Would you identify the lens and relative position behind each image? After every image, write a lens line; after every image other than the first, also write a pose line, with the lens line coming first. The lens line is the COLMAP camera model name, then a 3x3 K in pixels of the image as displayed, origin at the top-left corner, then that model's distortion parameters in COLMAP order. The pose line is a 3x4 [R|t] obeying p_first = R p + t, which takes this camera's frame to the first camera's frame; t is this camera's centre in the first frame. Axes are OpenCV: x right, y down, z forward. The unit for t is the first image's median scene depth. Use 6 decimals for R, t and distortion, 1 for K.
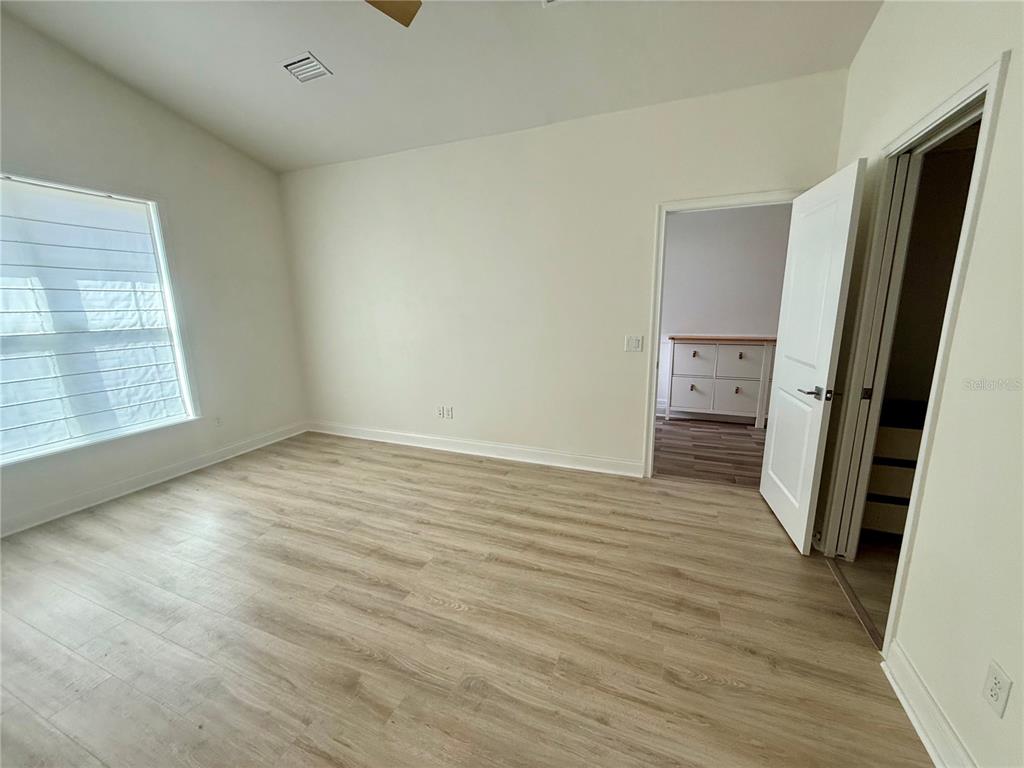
lens RADIAL K [[404.8, 0, 506.6], [0, 404.8, 387.7], [0, 0, 1]] dist [0.002333, -0.000627]
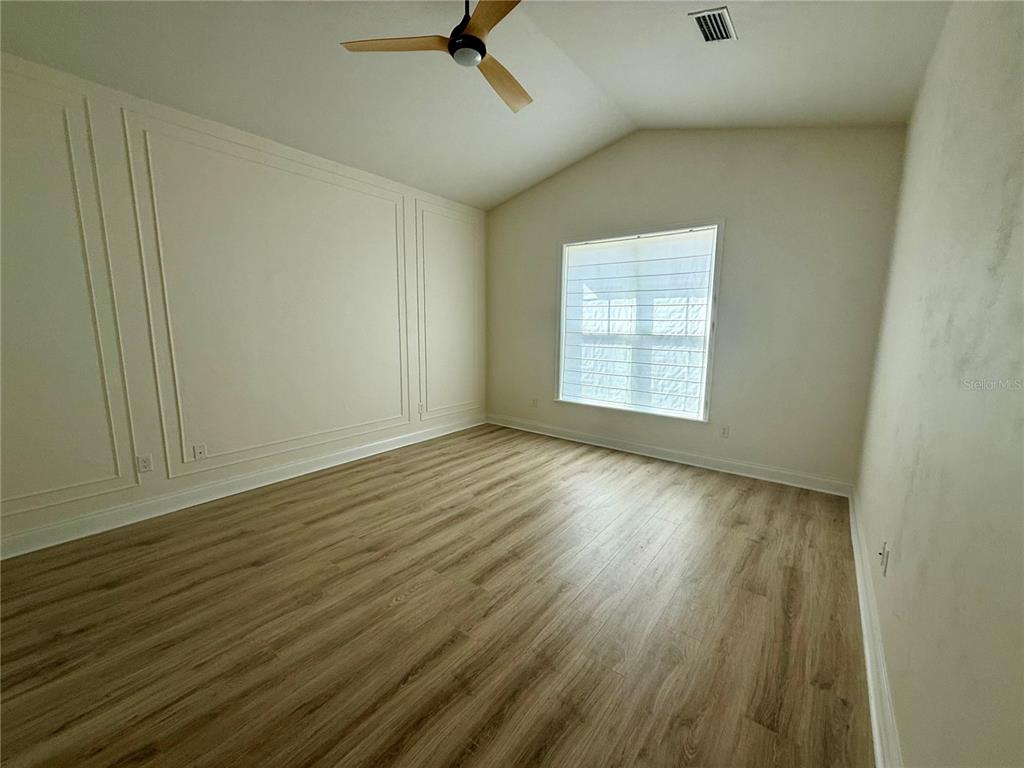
lens RADIAL K [[404.8, 0, 505.5], [0, 404.8, 378.2], [0, 0, 1]] dist [0.002333, -0.000627]
pose [[-0.263145, 0.141120, -0.954379, 0.433181], [-0.201361, 0.959423, 0.197386, -0.157886], [0.943509, 0.244115, -0.224051, 0.818294]]
